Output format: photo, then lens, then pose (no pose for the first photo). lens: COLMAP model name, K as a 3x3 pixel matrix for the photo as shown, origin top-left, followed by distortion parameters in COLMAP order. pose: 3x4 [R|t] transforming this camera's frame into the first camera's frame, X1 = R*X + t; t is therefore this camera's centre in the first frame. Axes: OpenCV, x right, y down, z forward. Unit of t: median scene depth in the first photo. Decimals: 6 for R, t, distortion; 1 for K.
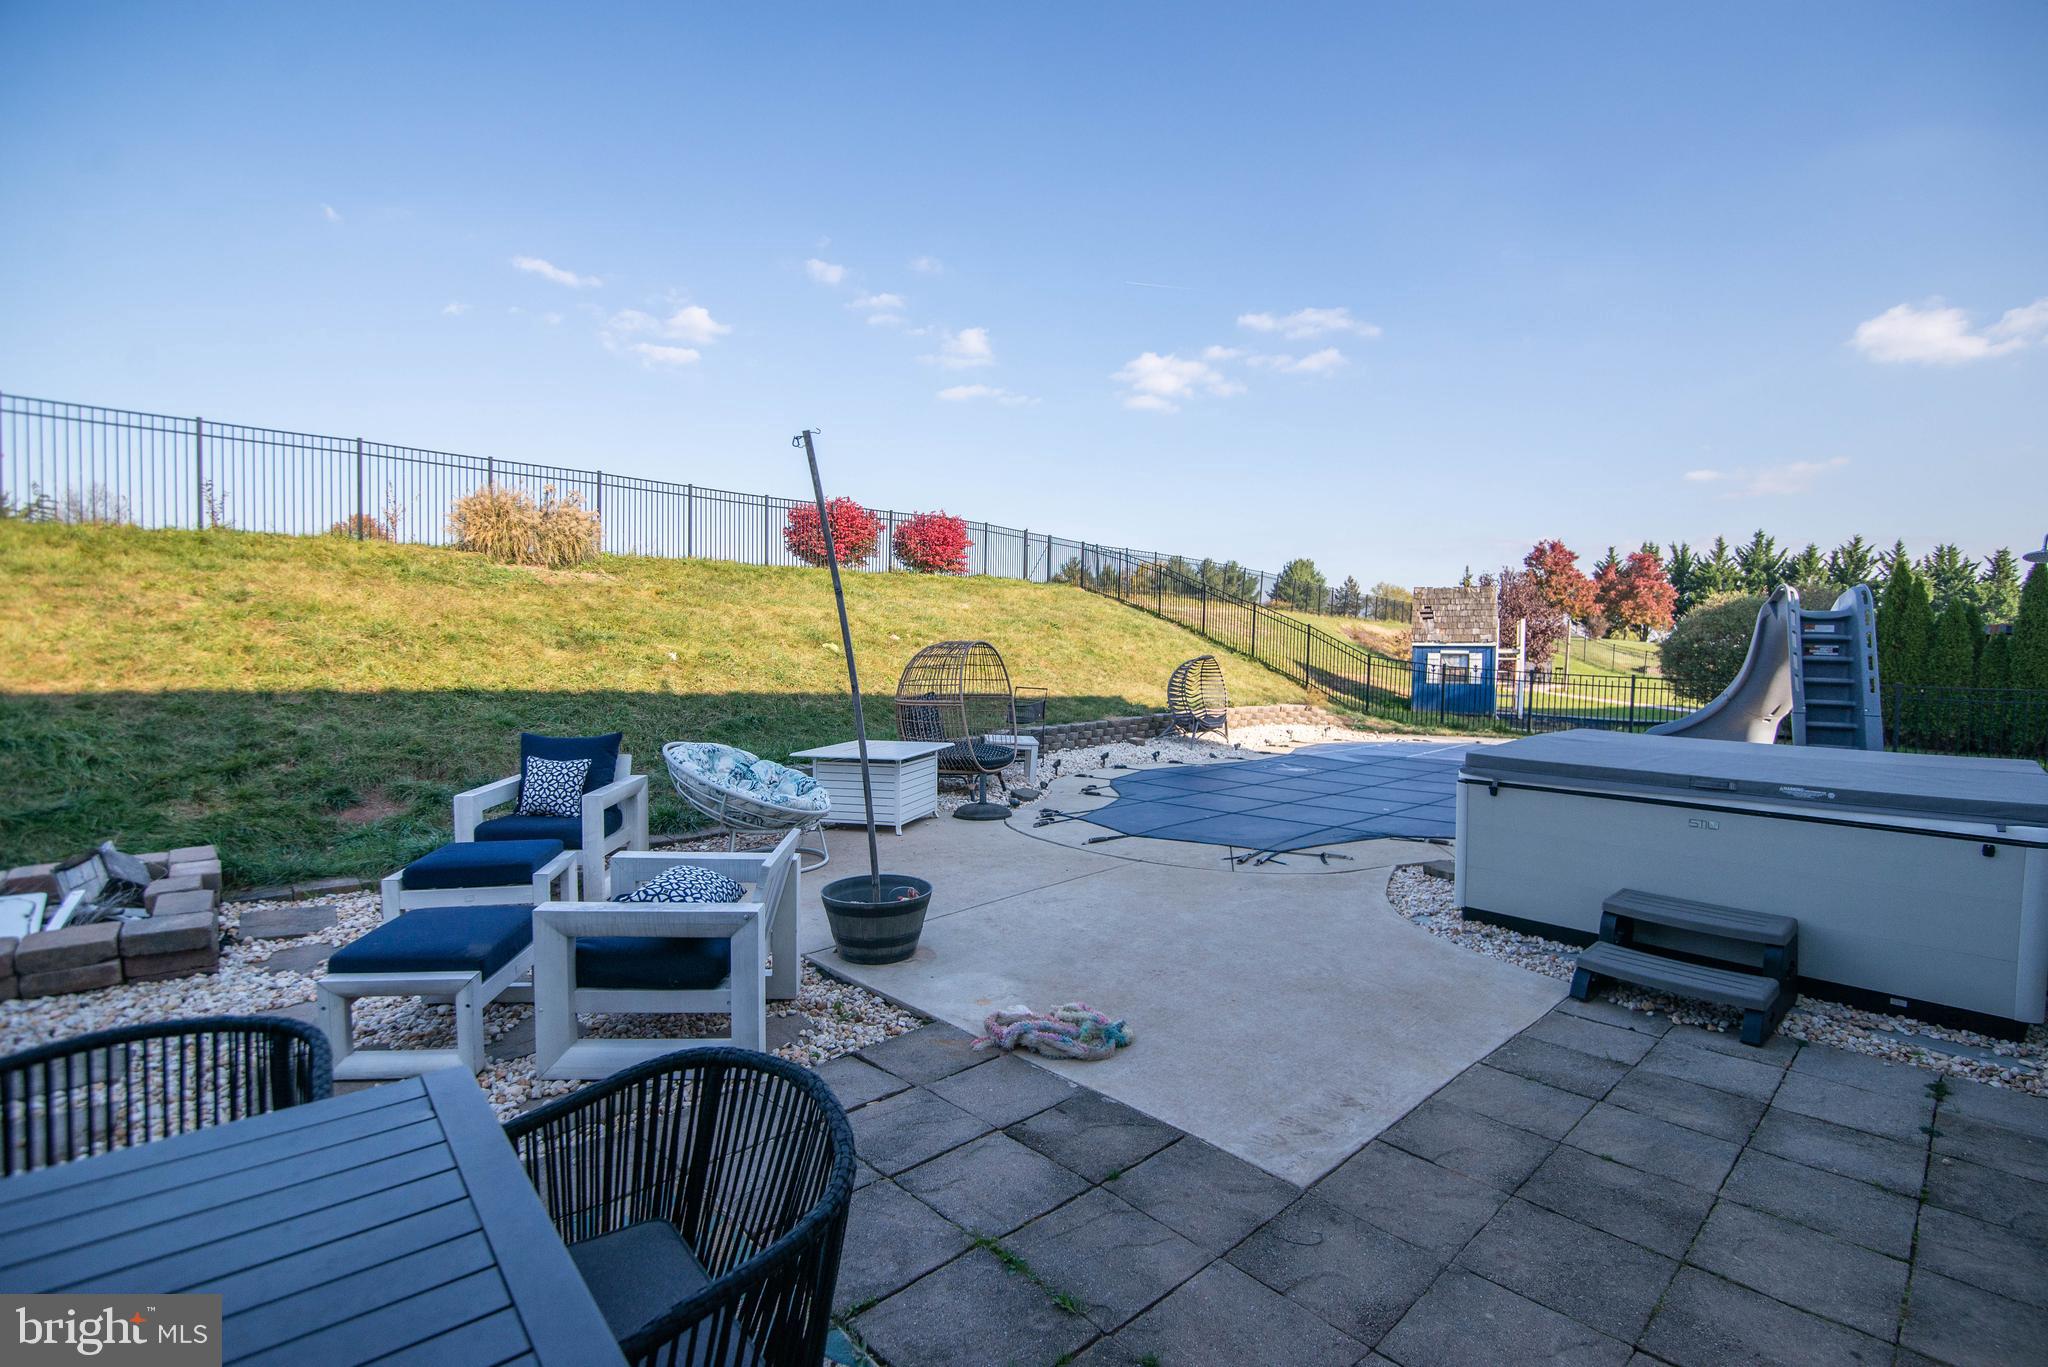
lens RADIAL K [[943.6, 0, 1035.8], [0, 943.6, 688.6], [0, 0, 1]] dist [-0.023737, 0.000077]
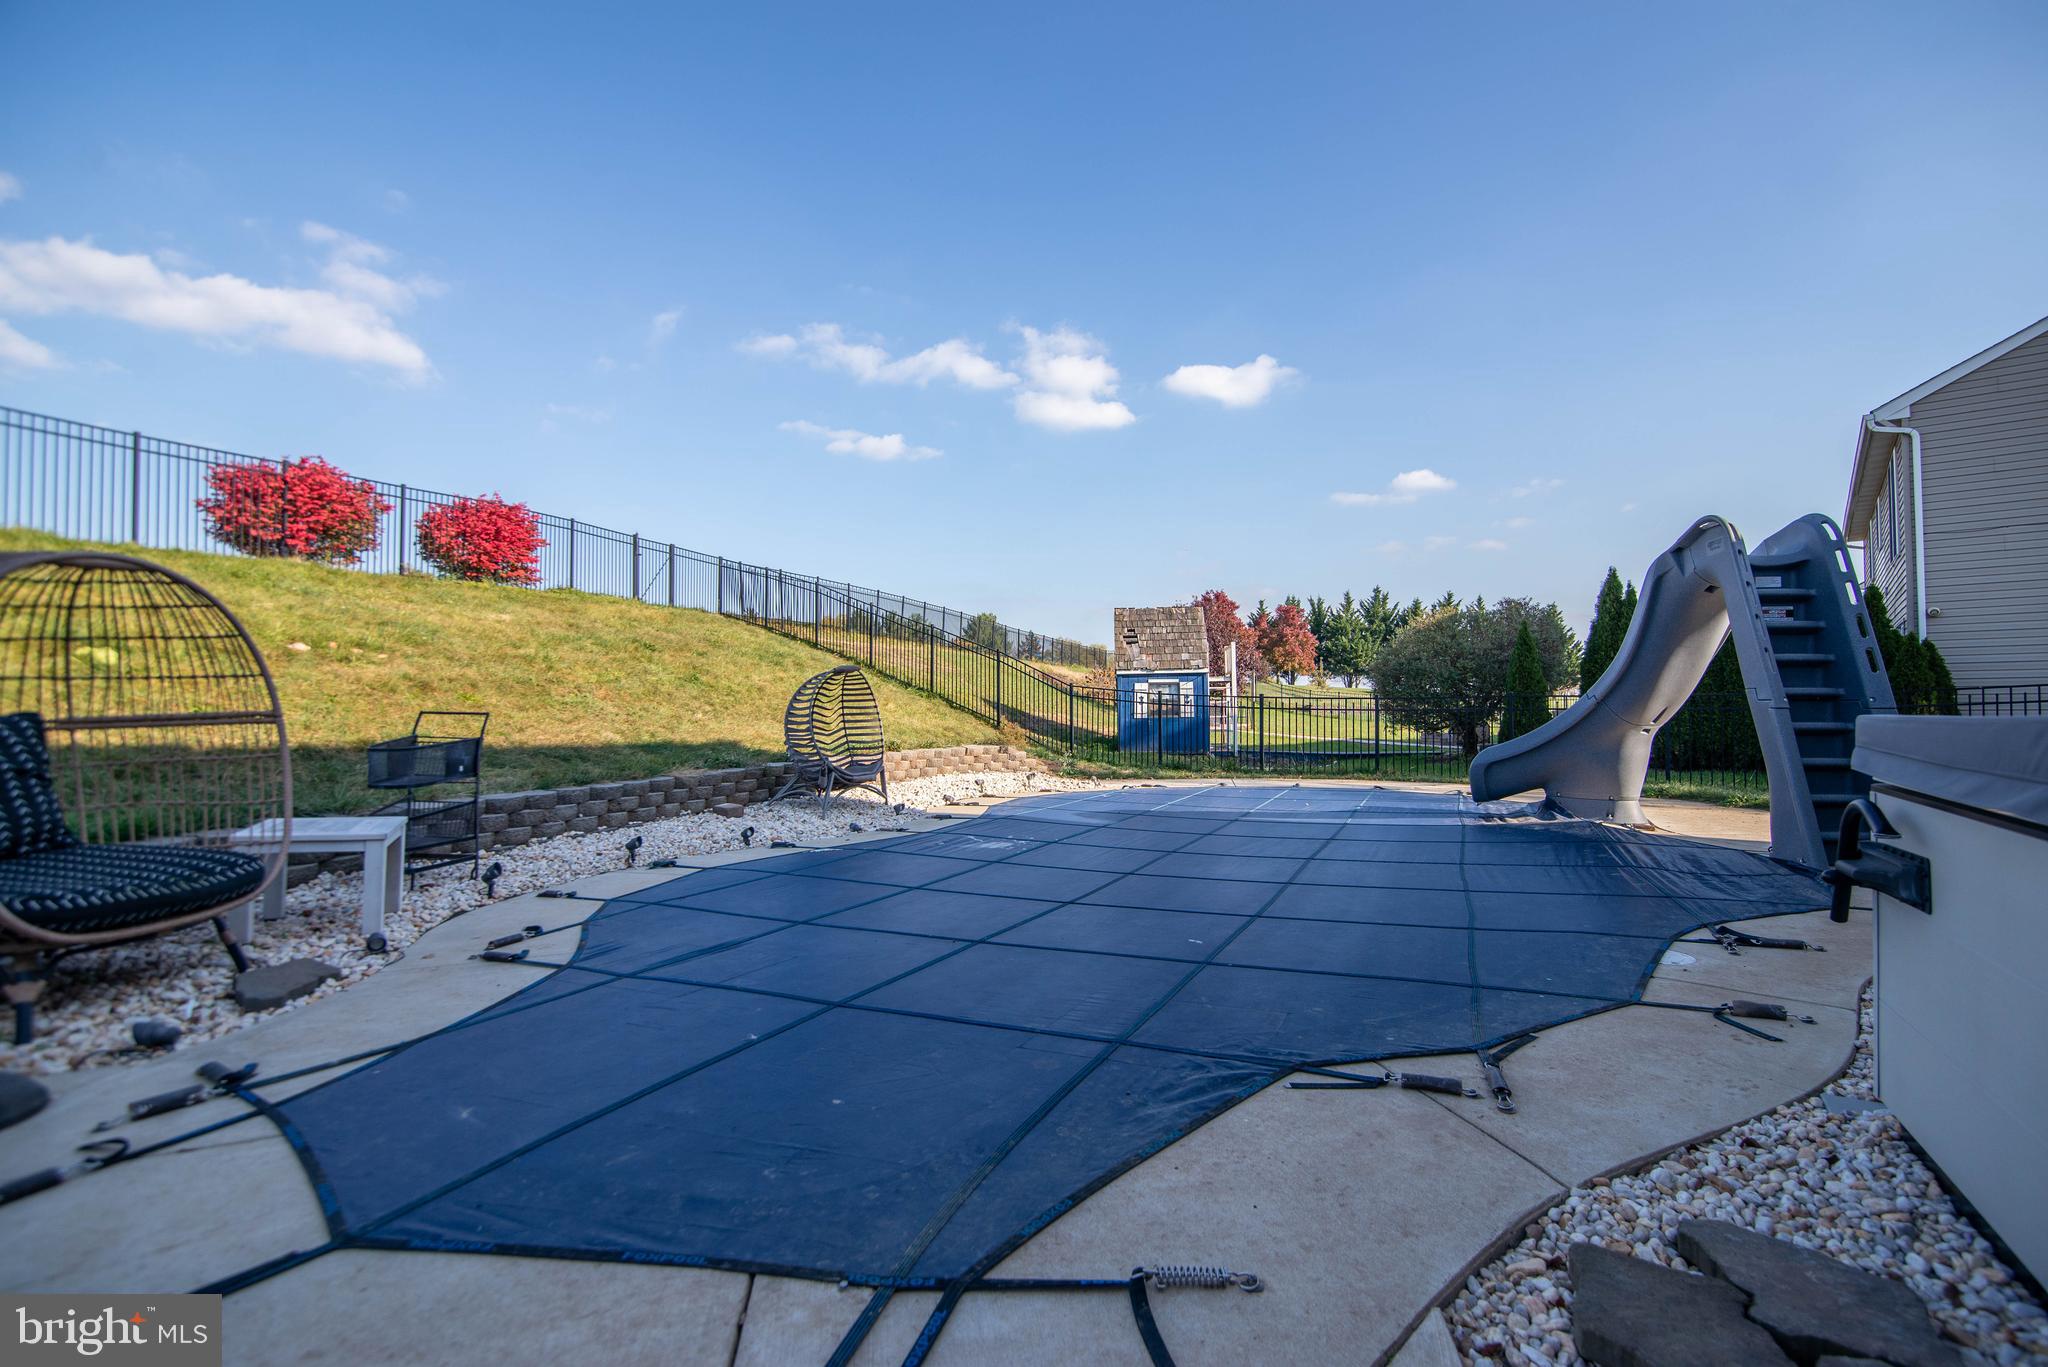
lens RADIAL K [[943.6, 0, 1035.8], [0, 943.6, 688.6], [0, 0, 1]] dist [-0.023737, 0.000077]
pose [[0.947226, -0.016643, 0.320135, 0.062908], [0.036297, 0.997797, -0.055524, 0.012202], [-0.318506, 0.064214, 0.945743, 0.234260]]
